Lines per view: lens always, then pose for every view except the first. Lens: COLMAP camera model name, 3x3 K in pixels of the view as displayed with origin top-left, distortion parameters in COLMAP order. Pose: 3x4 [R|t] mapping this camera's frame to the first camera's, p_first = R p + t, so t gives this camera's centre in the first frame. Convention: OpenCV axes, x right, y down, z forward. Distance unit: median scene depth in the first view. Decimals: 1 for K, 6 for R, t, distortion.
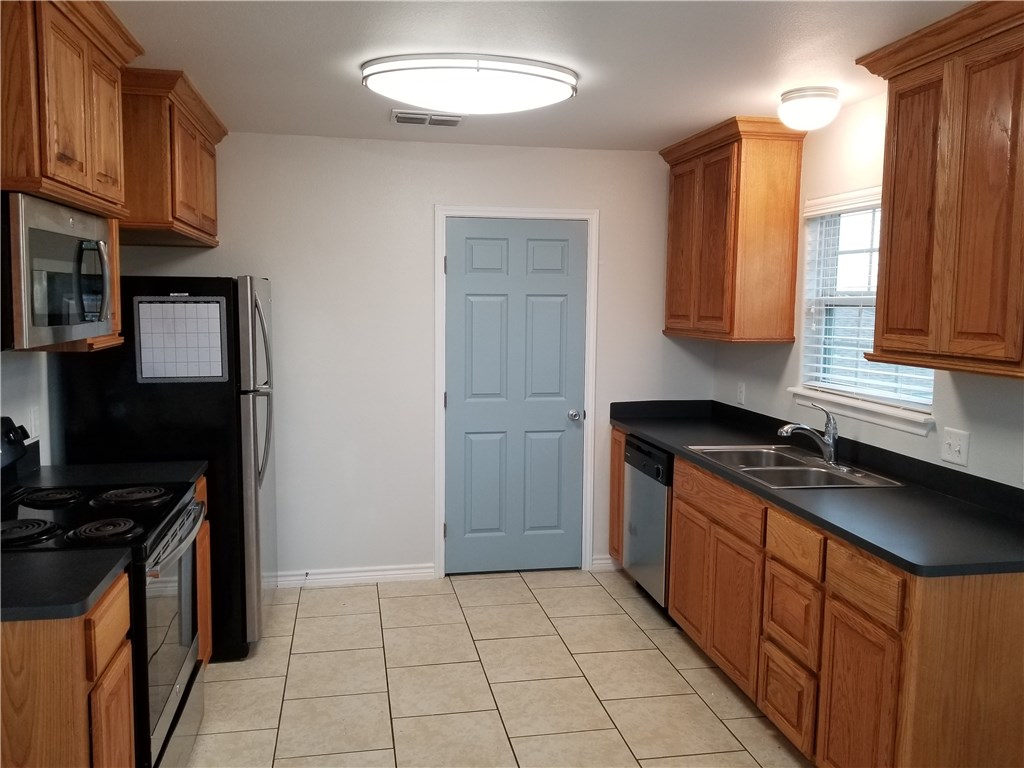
lens RADIAL K [[788.1, 0, 510.1], [0, 788.1, 374.7], [0, 0, 1]] dist [0.060436, -0.034629]
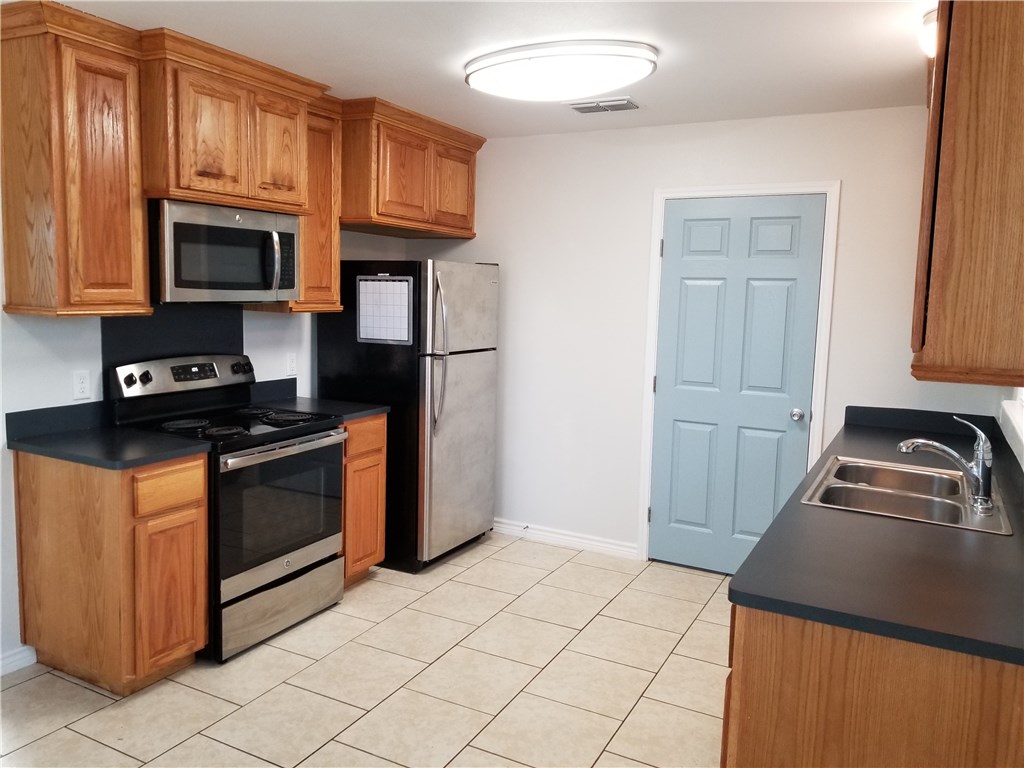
lens RADIAL K [[788.1, 0, 513.6], [0, 788.1, 383.7], [0, 0, 1]] dist [0.060436, -0.034629]
pose [[0.780528, 0.082763, -0.619618, 0.524039], [-0.075906, 0.996411, 0.037474, 0.009827], [0.620495, 0.017784, 0.784008, 0.138517]]
